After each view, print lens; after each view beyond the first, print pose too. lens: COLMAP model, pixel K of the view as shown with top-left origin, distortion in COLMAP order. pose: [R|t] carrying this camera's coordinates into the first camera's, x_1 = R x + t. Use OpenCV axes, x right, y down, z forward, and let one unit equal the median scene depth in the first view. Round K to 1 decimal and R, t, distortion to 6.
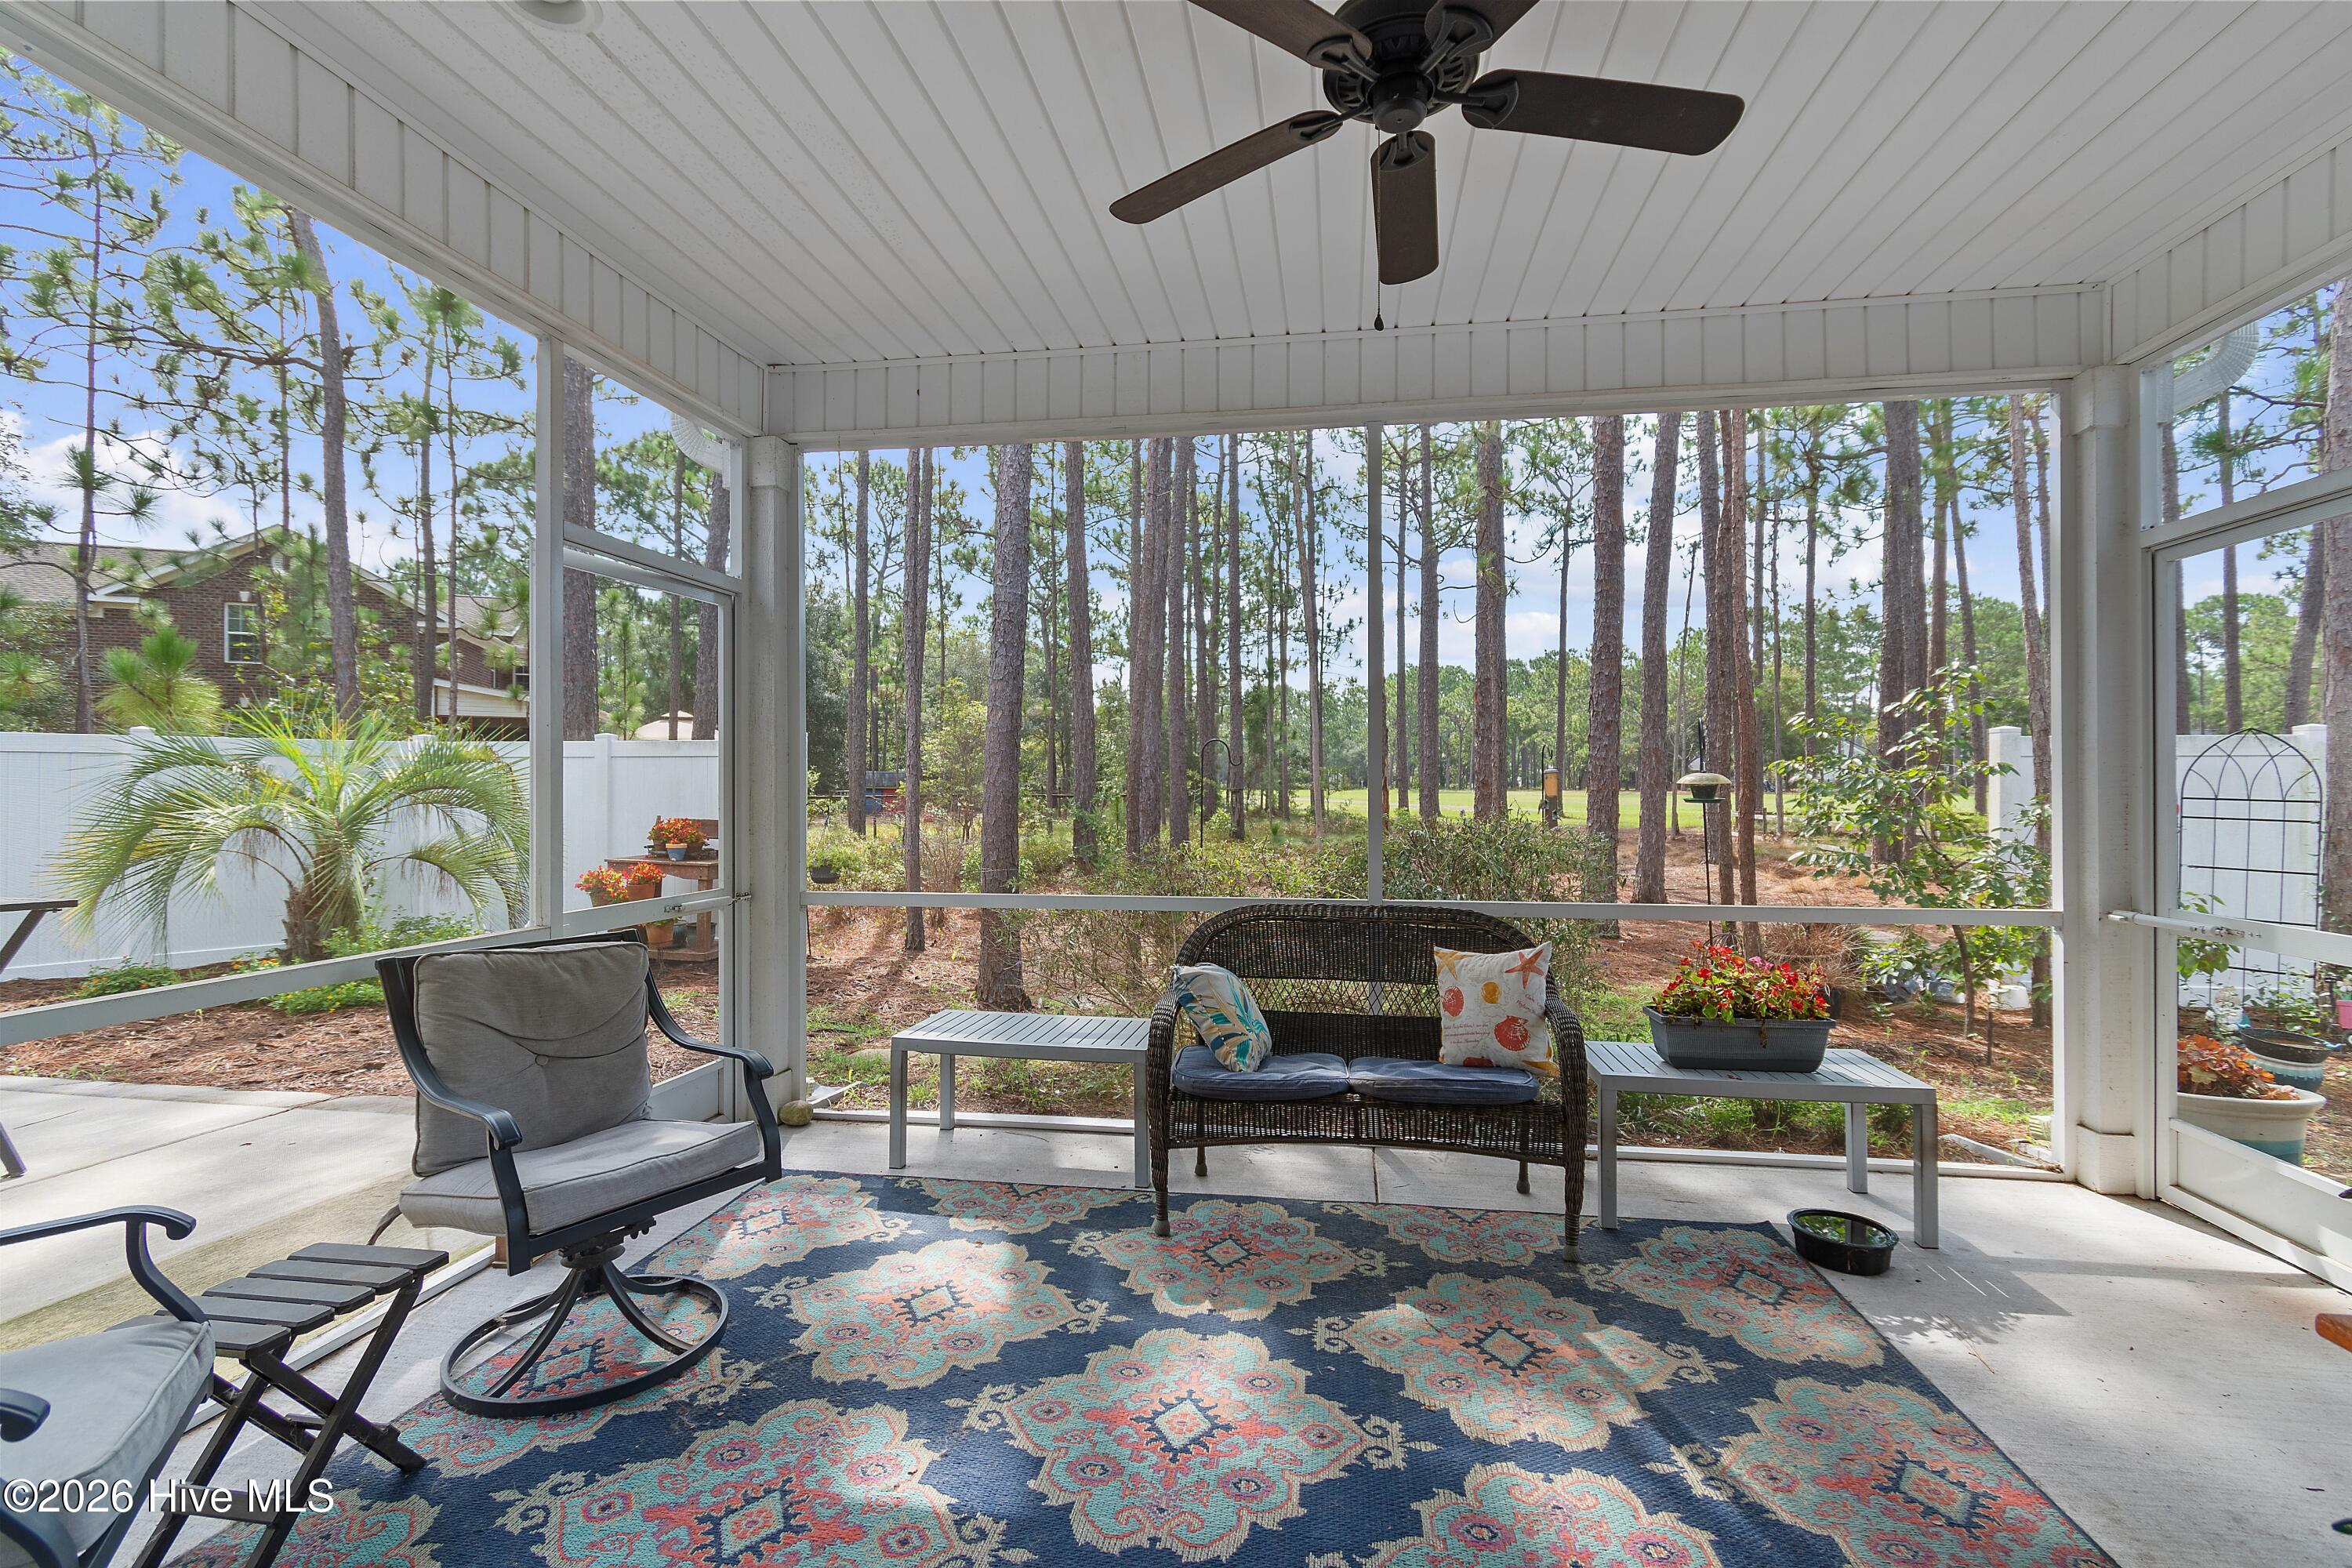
lens RADIAL K [[1034.8, 0, 1179.3], [0, 1034.8, 783.3], [0, 0, 1]] dist [0.005851, -0.002558]
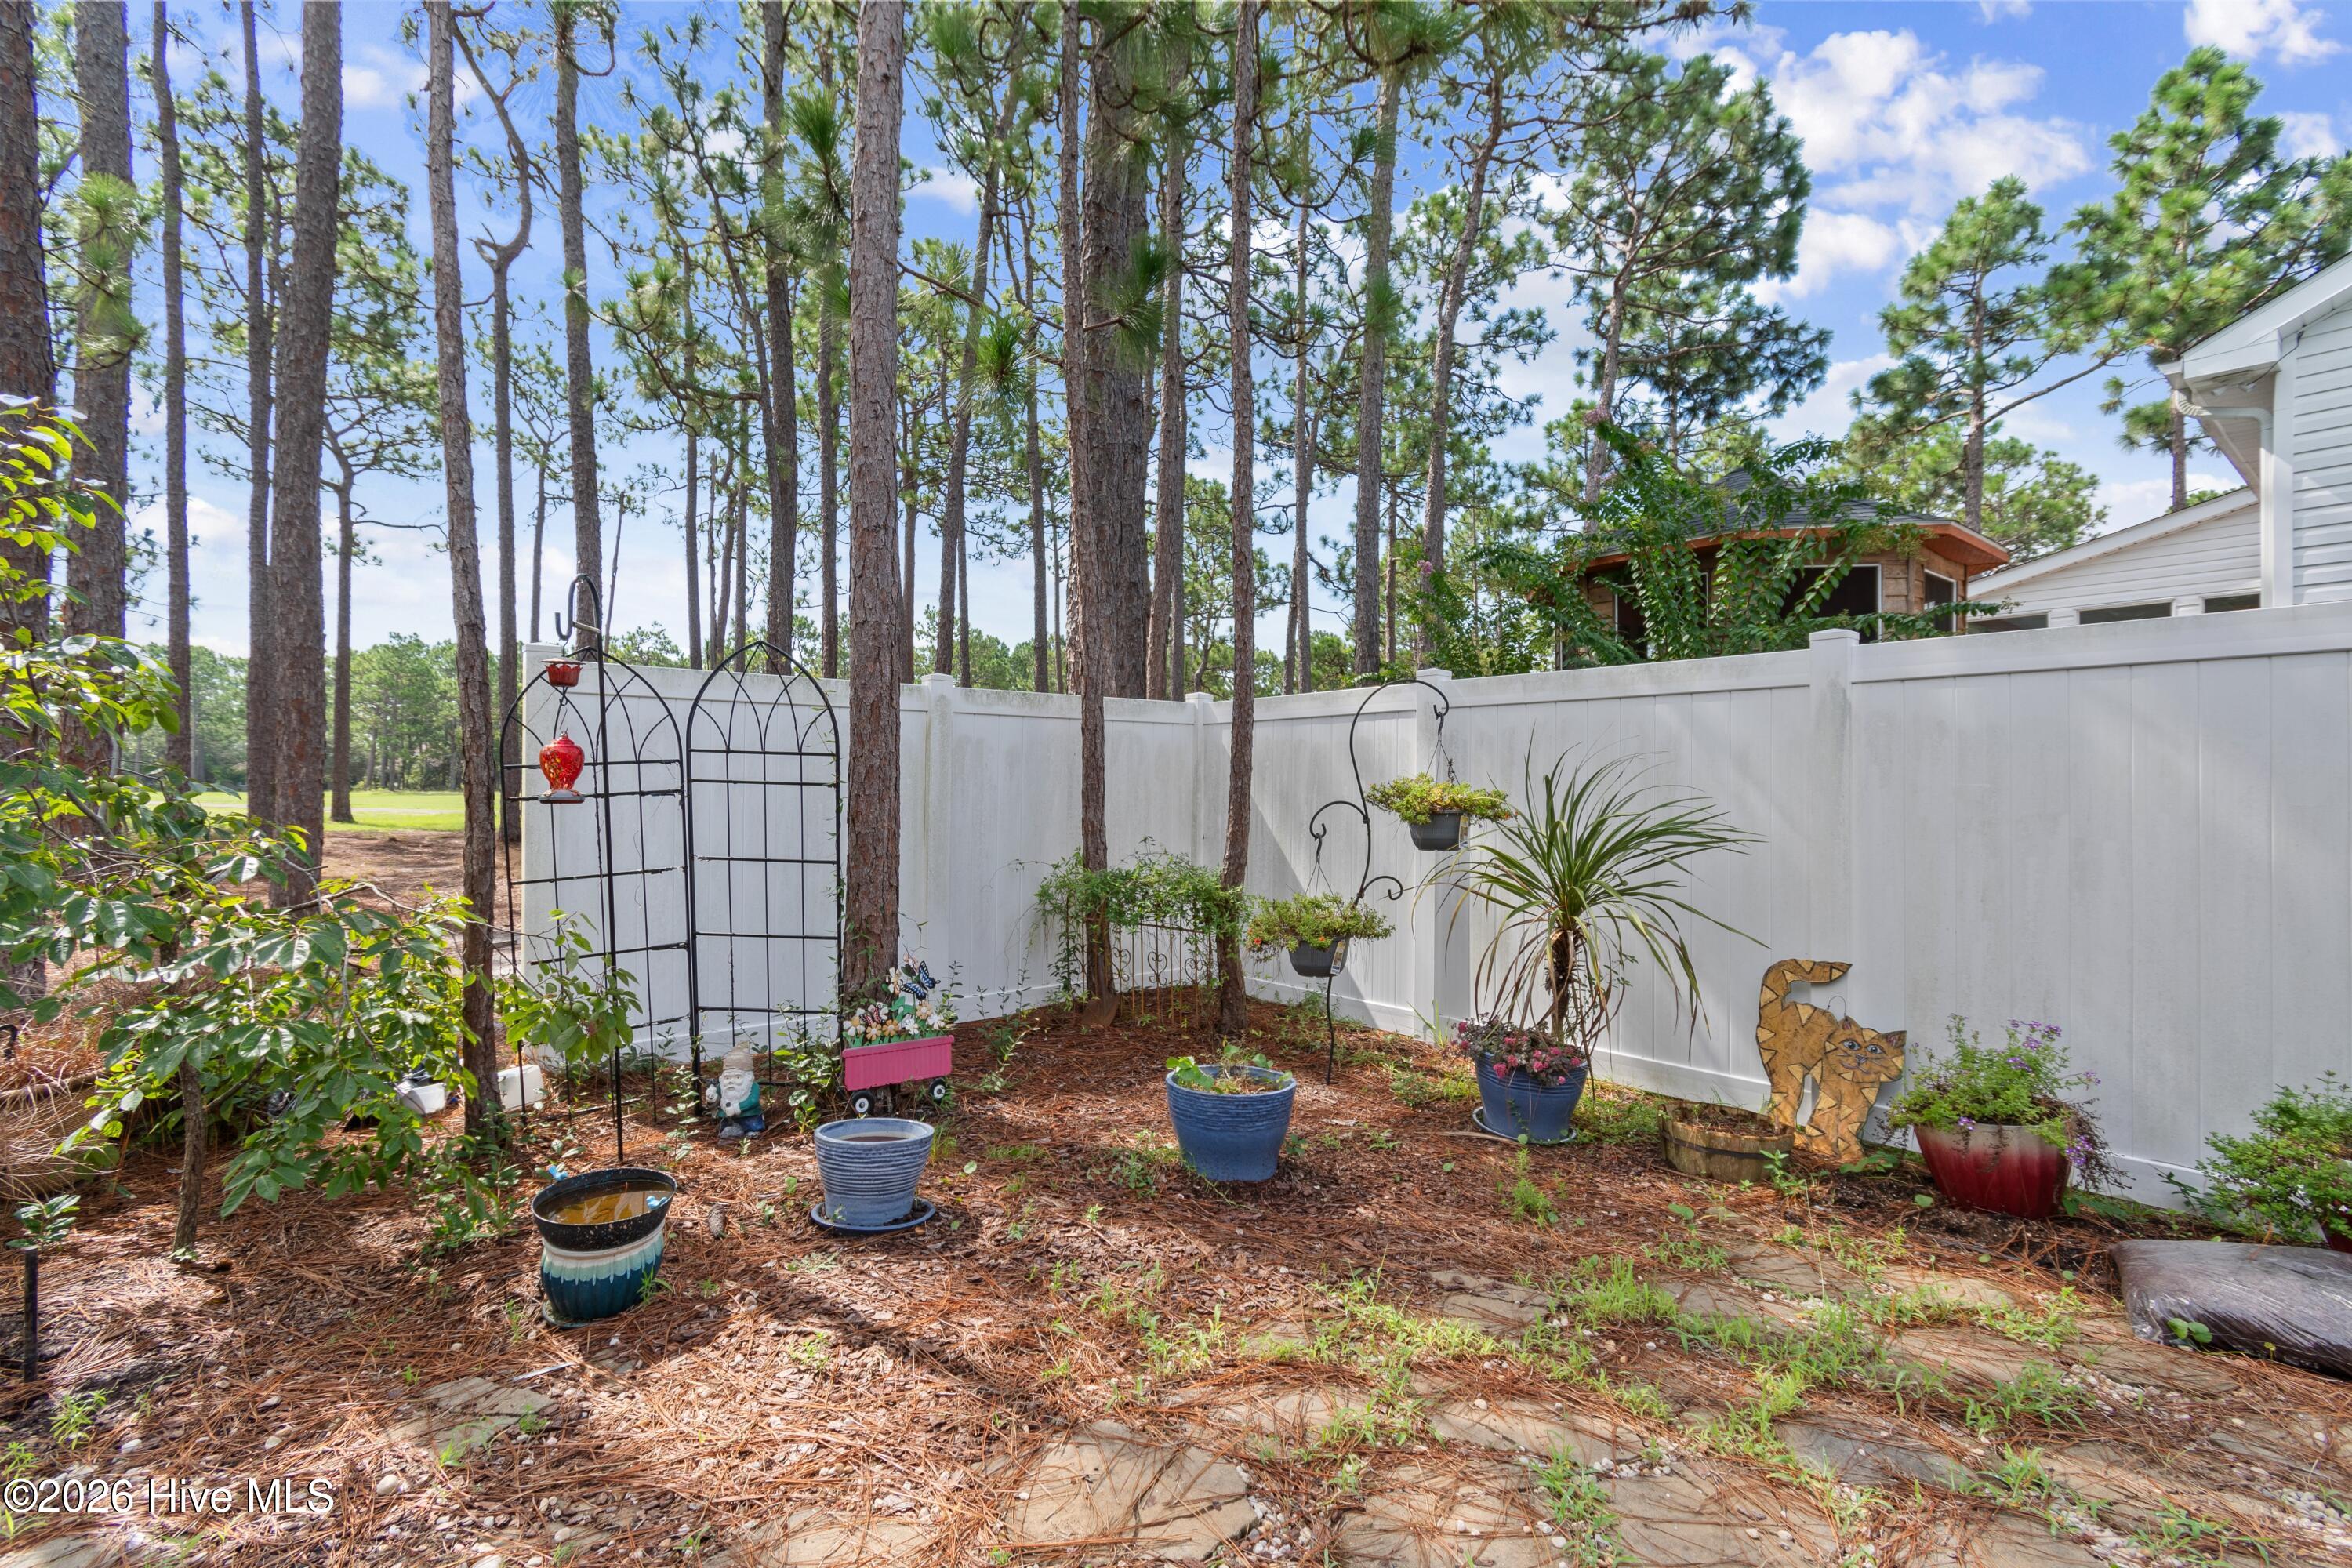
lens RADIAL K [[1034.8, 0, 1181.6], [0, 1034.8, 785.3], [0, 0, 1]] dist [0.005851, -0.002558]
pose [[0.669566, 0.003182, 0.742746, 1.276588], [-0.001778, 0.999995, -0.002681, 0.065888], [-0.742751, 0.000475, 0.669568, 0.658797]]
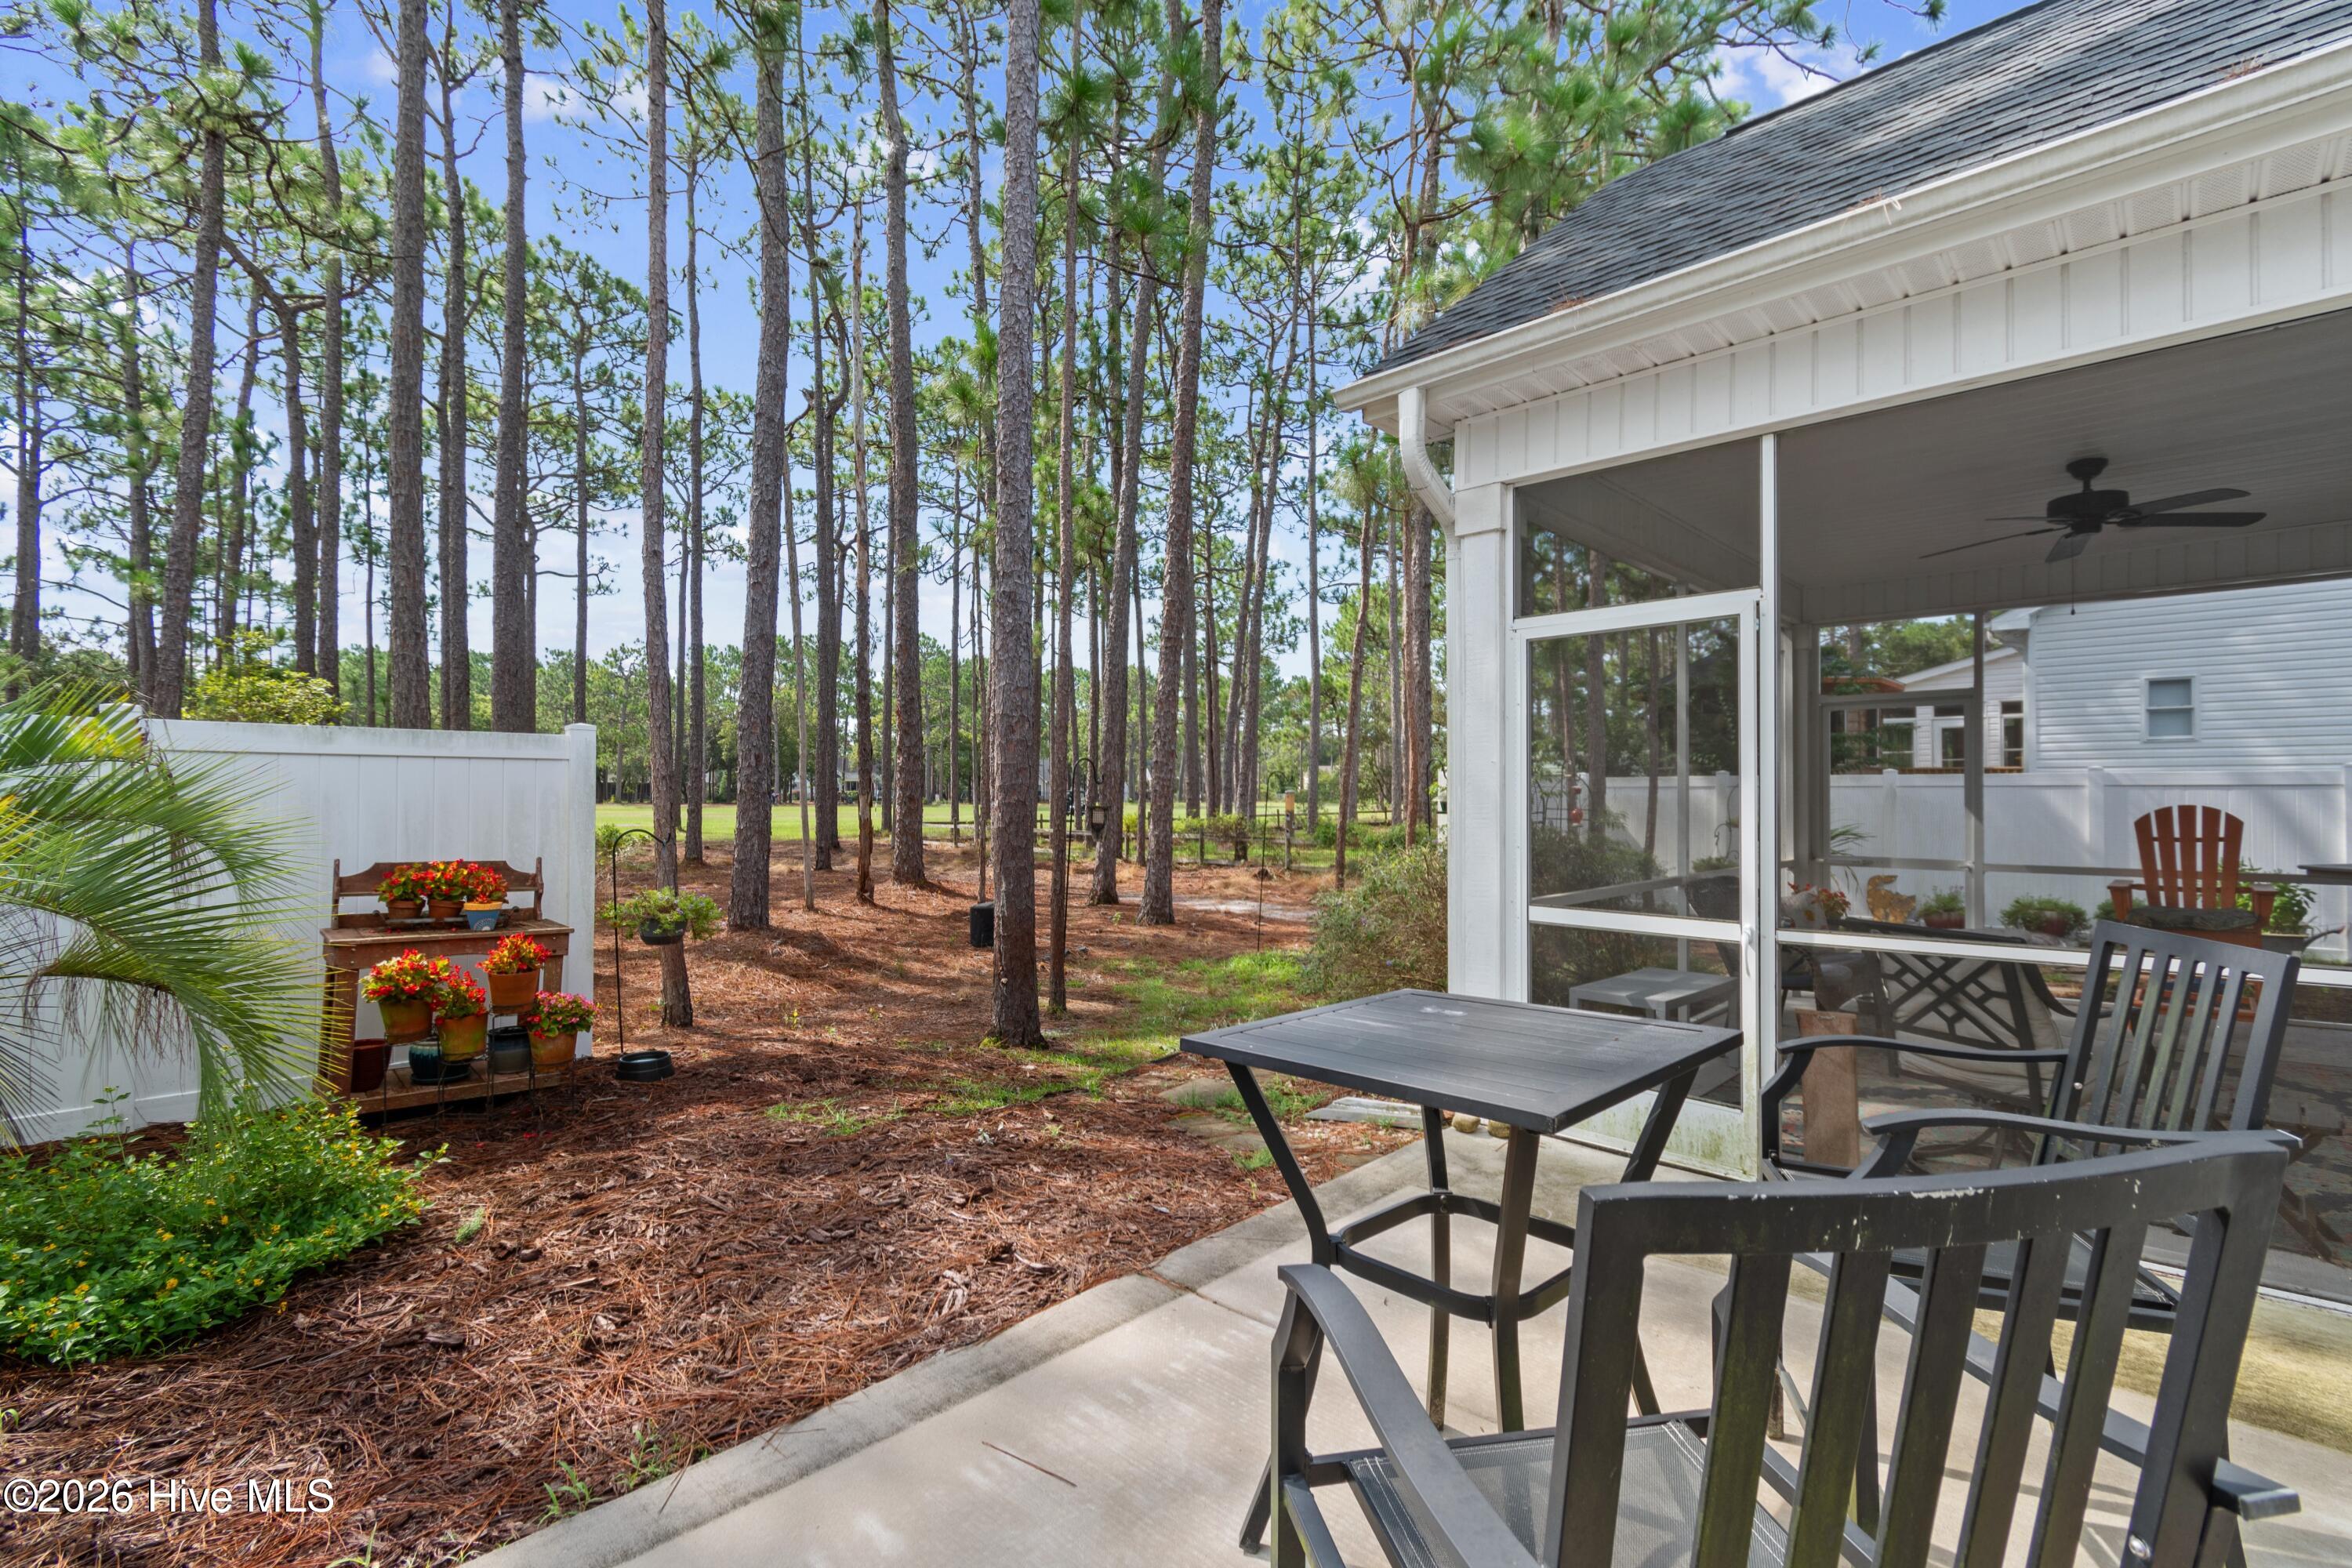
lens RADIAL K [[1034.8, 0, 1172.6], [0, 1034.8, 793.1], [0, 0, 1]] dist [0.005851, -0.002558]
pose [[0.588625, 0.003865, 0.808397, -1.800948], [-0.001901, 0.999992, -0.003397, -0.010741], [-0.808404, 0.000462, 0.588628, 0.787419]]
